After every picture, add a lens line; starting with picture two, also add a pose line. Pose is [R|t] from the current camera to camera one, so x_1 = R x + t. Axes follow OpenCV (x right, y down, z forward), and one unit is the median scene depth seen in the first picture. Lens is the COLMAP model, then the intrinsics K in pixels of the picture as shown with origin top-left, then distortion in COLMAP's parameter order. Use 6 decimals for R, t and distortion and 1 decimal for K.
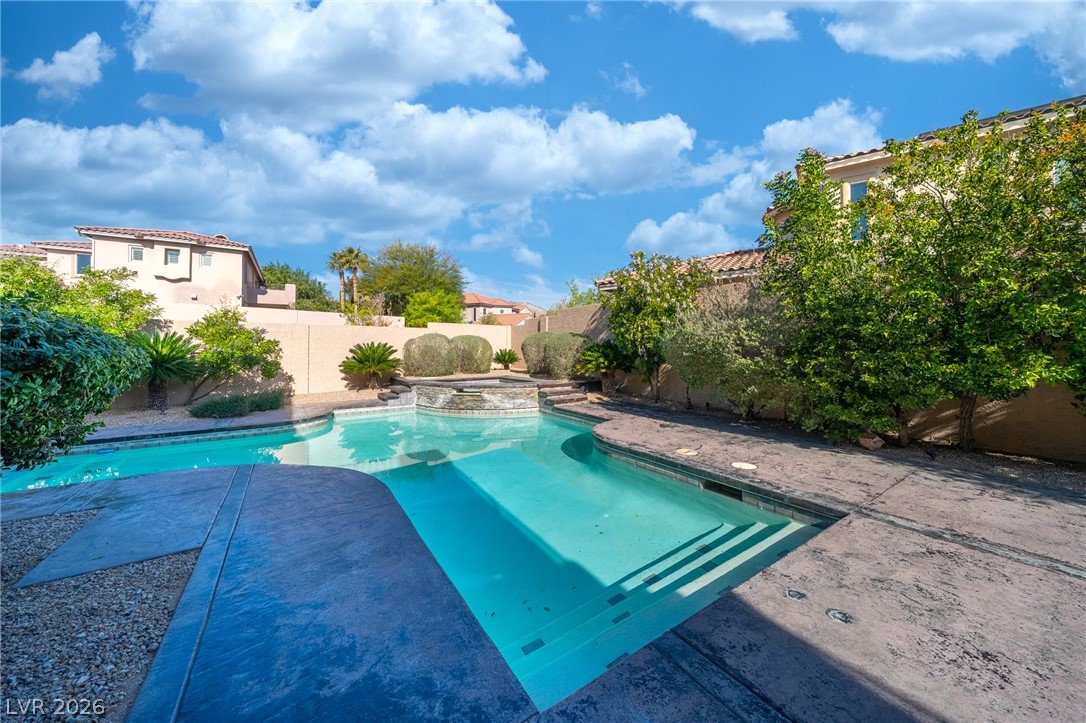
lens RADIAL K [[379.7, 0, 543.9], [0, 379.7, 347.5], [0, 0, 1]] dist [-0.006959, -0.000081]
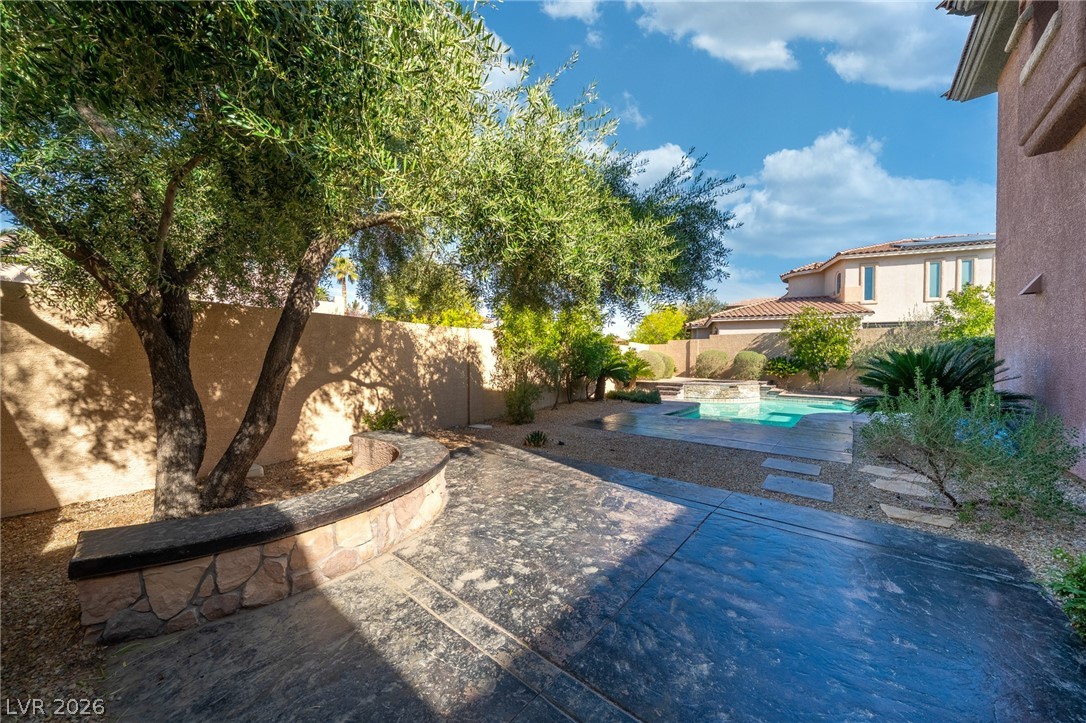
lens RADIAL K [[370.9, 0, 544.6], [0, 370.9, 365.9], [0, 0, 1]] dist [-0.005663, 0.000100]
pose [[0.960344, 0.001002, 0.278815, -1.371251], [-0.004626, 0.999913, 0.012343, 0.008050], [-0.278778, -0.013143, 0.960265, -0.293201]]
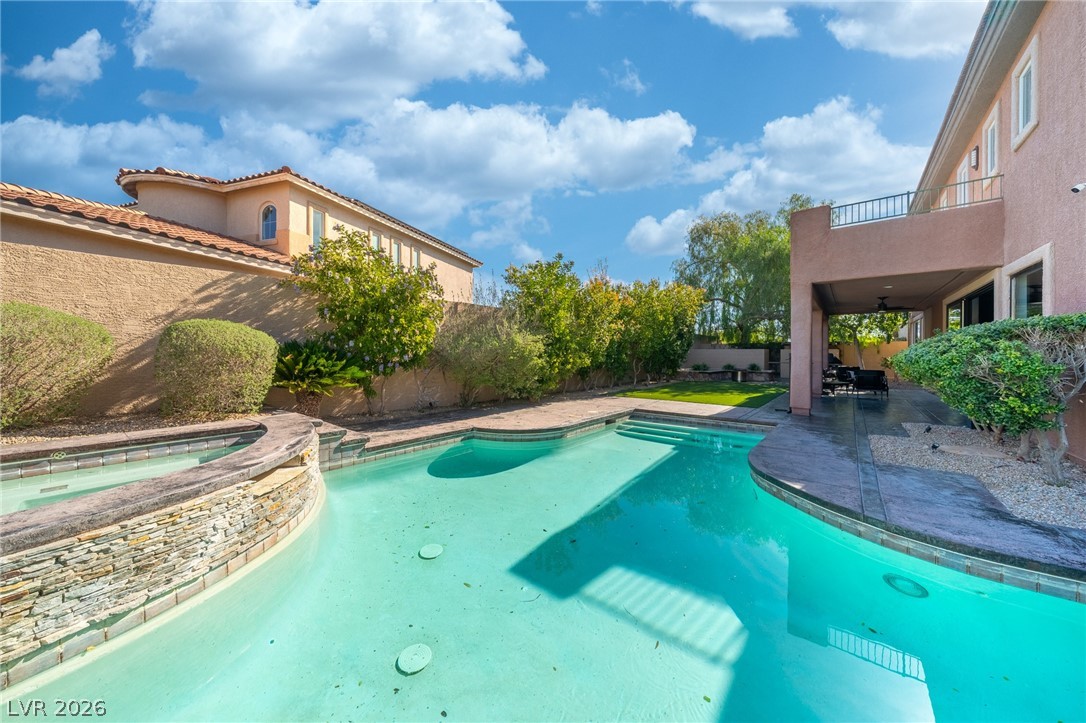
lens RADIAL K [[376.4, 0, 544.8], [0, 376.4, 355.2], [0, 0, 1]] dist [-0.004236, -0.000130]
pose [[-0.297348, -0.000236, 0.954769, -0.601137], [-0.000162, 1.000000, 0.000197, 0.005518], [-0.954769, -0.000097, -0.297348, 0.849305]]
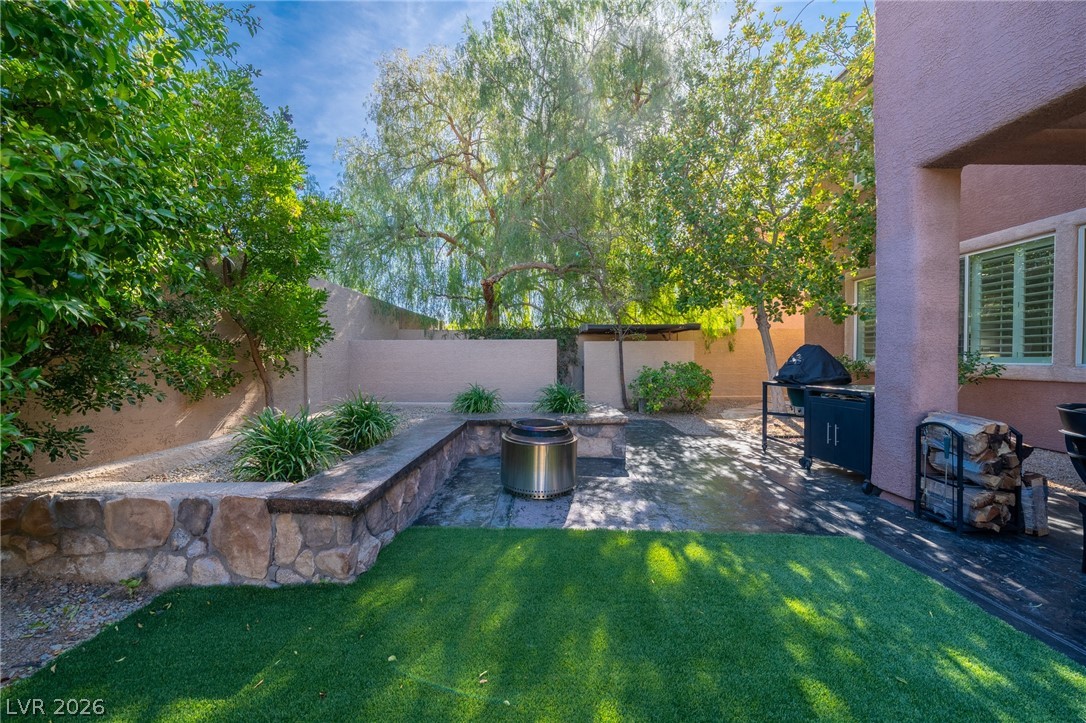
lens RADIAL K [[370.9, 0, 544.6], [0, 370.9, 365.9], [0, 0, 1]] dist [-0.005663, 0.000100]
pose [[-0.844163, -0.007563, 0.536034, 0.658164], [0.006820, 0.999668, 0.024844, 0.009892], [-0.536044, 0.024628, -0.843831, -0.288633]]
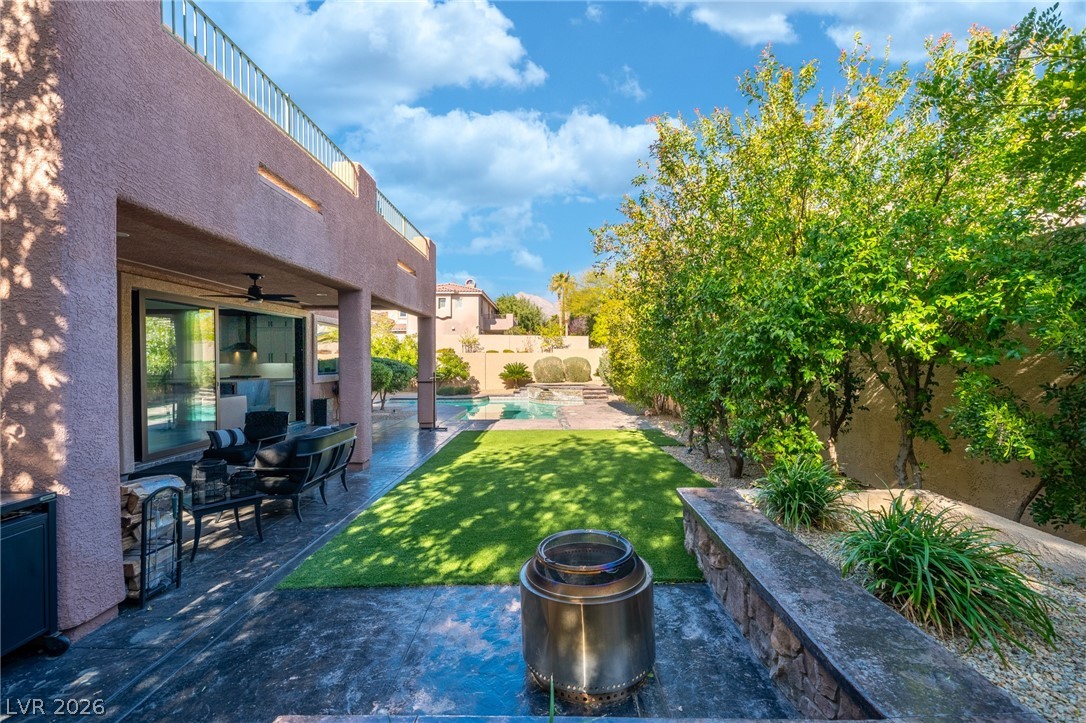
lens RADIAL K [[457.3, 0, 548.2], [0, 457.3, 363.5], [0, 0, 1]] dist [0.000367, -0.000013]
pose [[0.838932, 0.001881, -0.544232, 0.987572], [0.003884, 0.999948, 0.009443, -0.033415], [0.544222, -0.010036, 0.838881, -0.832020]]
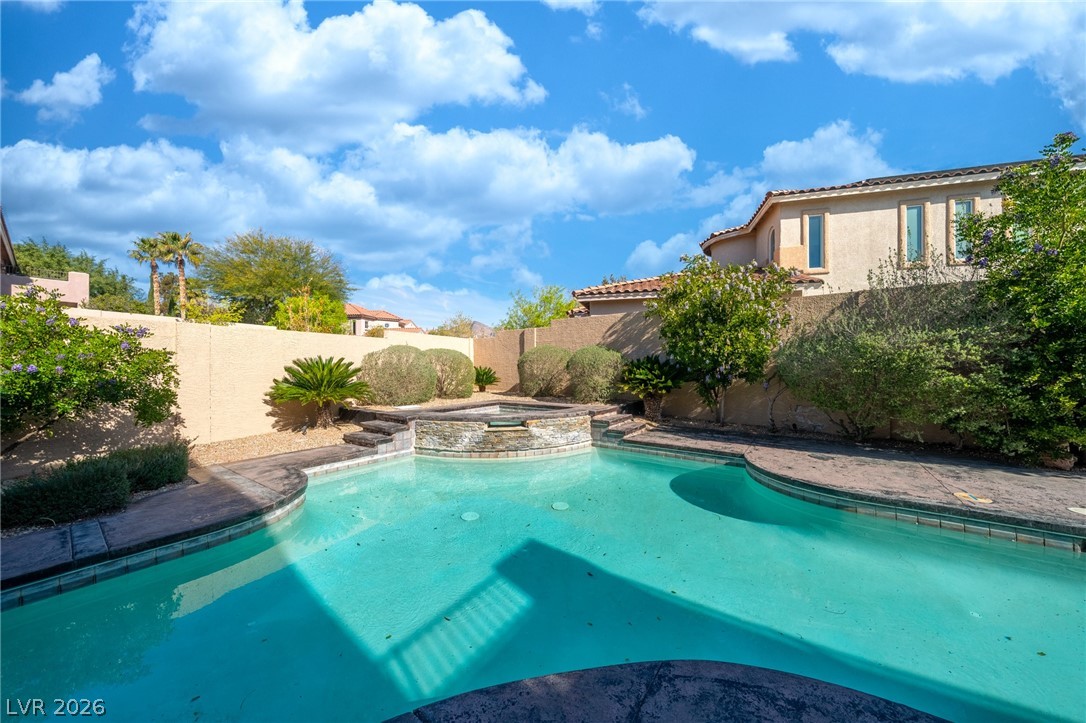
lens RADIAL K [[370.9, 0, 544.6], [0, 370.9, 365.9], [0, 0, 1]] dist [-0.005663, 0.000100]
pose [[0.939308, -0.002005, 0.343068, -0.367002], [0.001736, 0.999998, 0.001089, 0.002772], [-0.343070, -0.000427, 0.939310, 0.312708]]
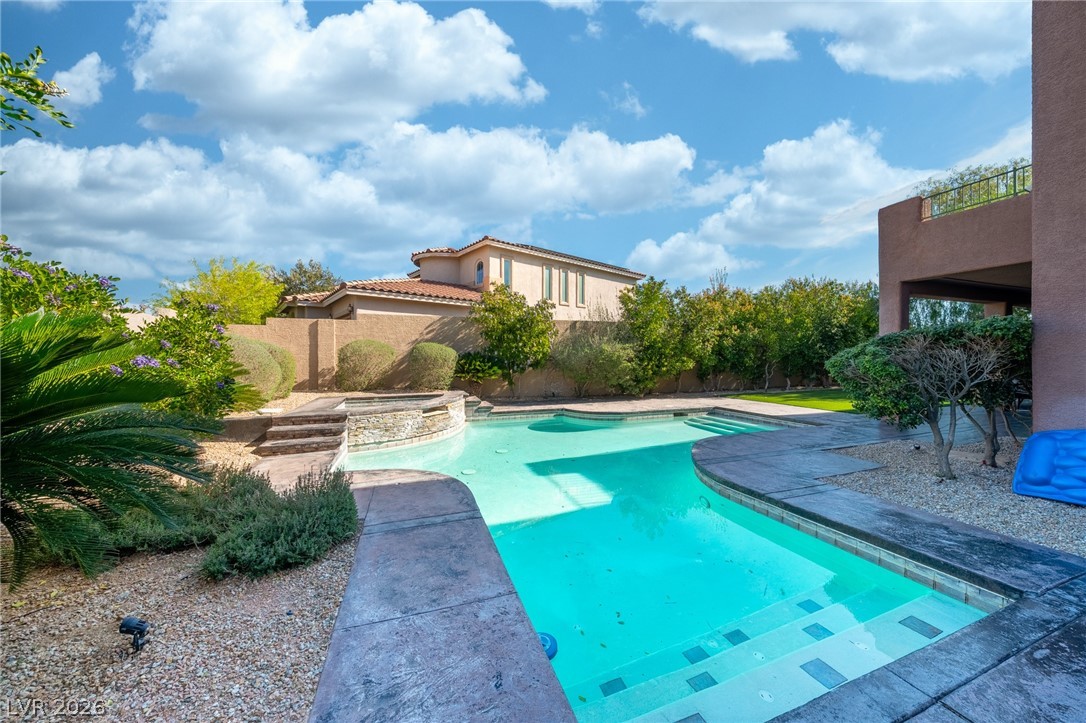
lens RADIAL K [[371.7, 0, 545.2], [0, 371.7, 362.8], [0, 0, 1]] dist [-0.005415, -0.000114]
pose [[0.237561, -0.009814, 0.971323, -0.919184], [0.003362, 0.999951, 0.009281, 0.004319], [-0.971367, 0.001061, 0.237583, 0.557837]]
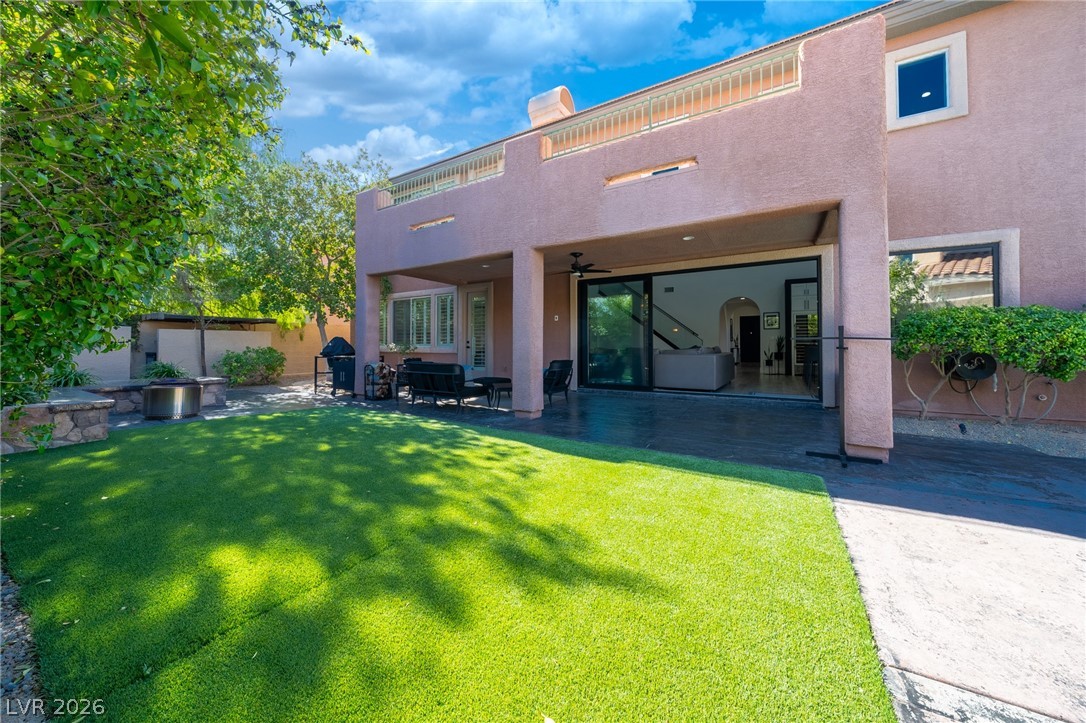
lens RADIAL K [[384.9, 0, 542.2], [0, 384.9, 334.7], [0, 0, 1]] dist [-0.001594, -0.000074]
pose [[-0.903004, -0.006497, -0.429583, 0.579549], [0.004508, 0.999687, -0.024596, 0.017716], [0.429609, -0.024147, -0.902692, 0.230996]]
